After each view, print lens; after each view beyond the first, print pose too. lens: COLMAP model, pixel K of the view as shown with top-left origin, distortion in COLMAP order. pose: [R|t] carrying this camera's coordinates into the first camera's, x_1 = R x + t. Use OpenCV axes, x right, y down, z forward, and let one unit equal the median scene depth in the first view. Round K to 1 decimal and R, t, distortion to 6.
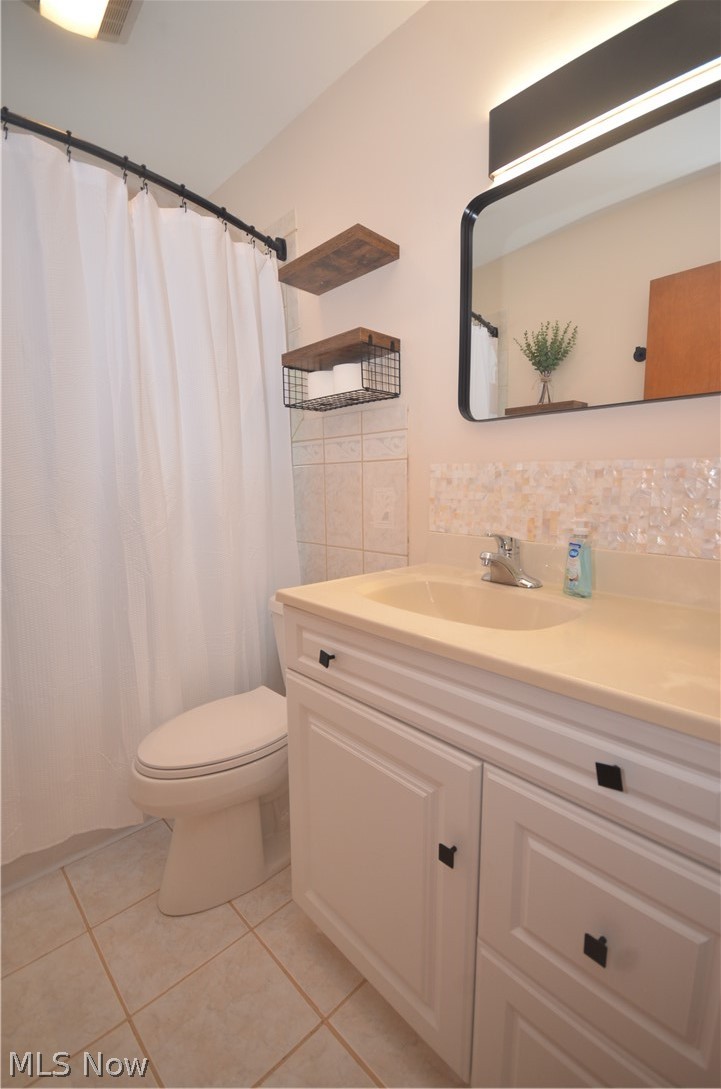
lens RADIAL K [[473.2, 0, 376.3], [0, 473.2, 547.8], [0, 0, 1]] dist [0.002592, -0.009608]
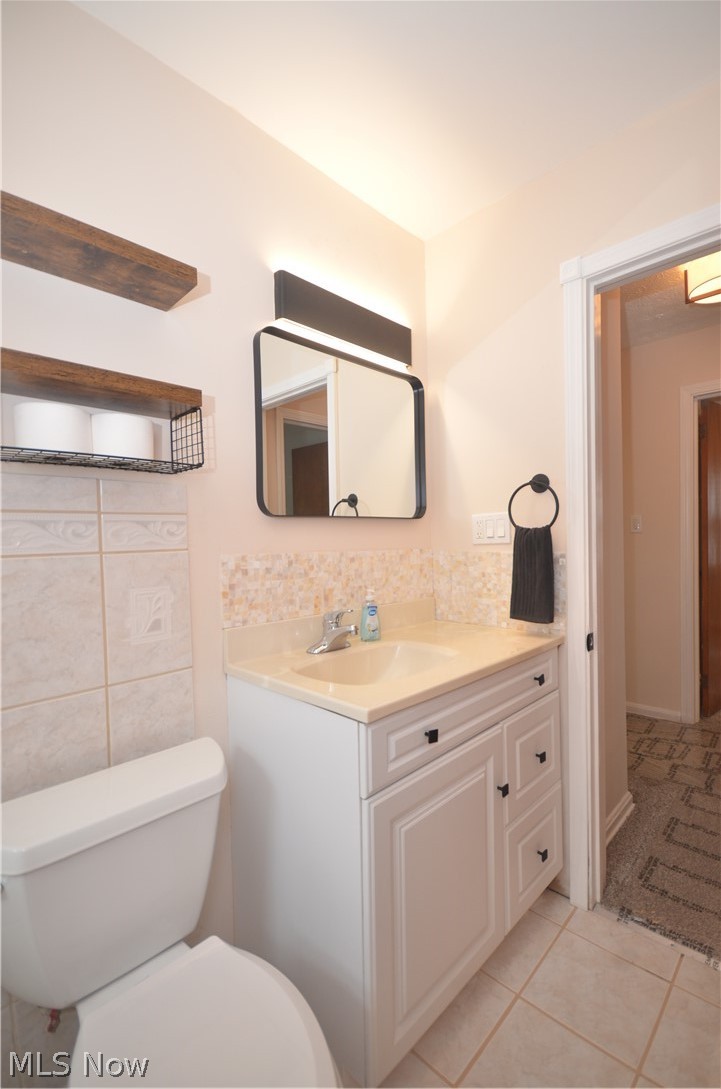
lens RADIAL K [[473.2, 0, 376.3], [0, 473.2, 547.8], [0, 0, 1]] dist [0.002592, -0.009608]
pose [[-0.021573, -0.019205, 0.999583, -0.892304], [0.153301, 0.987928, 0.022289, -0.184558], [-0.987944, 0.153718, -0.018368, 0.802808]]
